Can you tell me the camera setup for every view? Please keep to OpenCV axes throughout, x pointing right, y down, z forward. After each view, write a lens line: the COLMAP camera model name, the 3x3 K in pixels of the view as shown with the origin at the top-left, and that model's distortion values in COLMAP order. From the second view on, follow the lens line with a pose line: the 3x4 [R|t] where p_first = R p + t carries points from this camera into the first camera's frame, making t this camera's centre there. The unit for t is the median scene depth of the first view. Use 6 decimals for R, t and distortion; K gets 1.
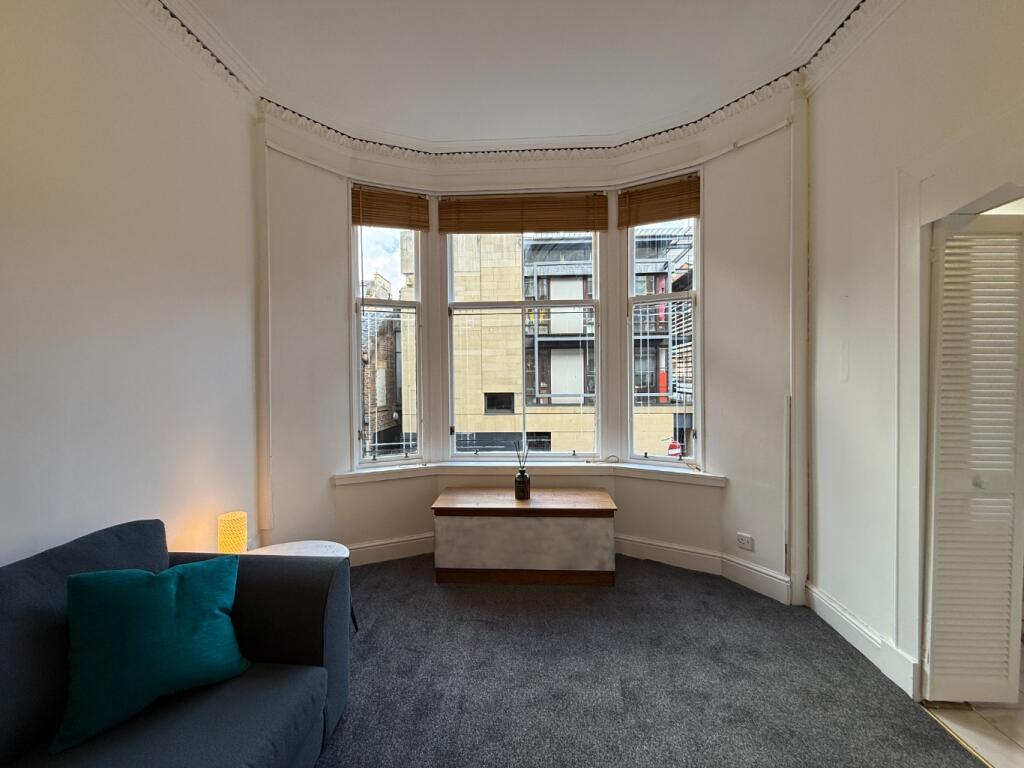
lens RADIAL K [[409.2, 0, 508.8], [0, 409.2, 383.8], [0, 0, 1]] dist [0.000302, -0.000190]
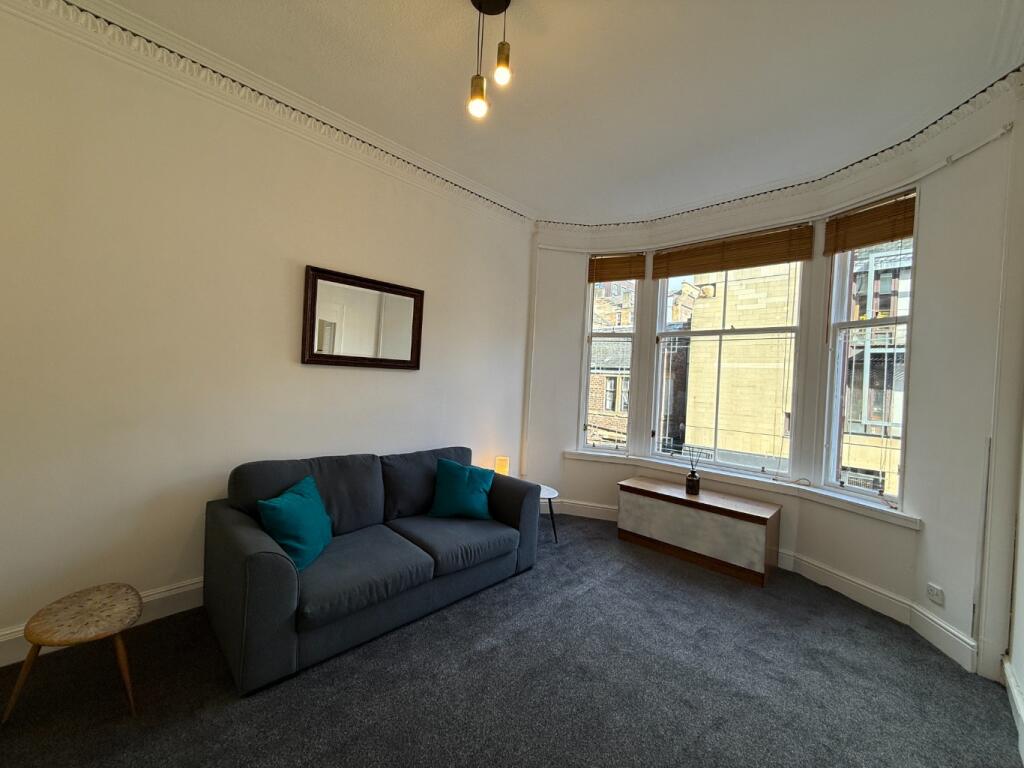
lens RADIAL K [[409.2, 0, 508.8], [0, 409.2, 383.8], [0, 0, 1]] dist [0.000302, -0.000190]
pose [[0.753548, 0.052525, -0.655291, 0.398115], [-0.066228, 0.997797, 0.003820, -0.017028], [0.654048, 0.040520, 0.755367, -0.291485]]
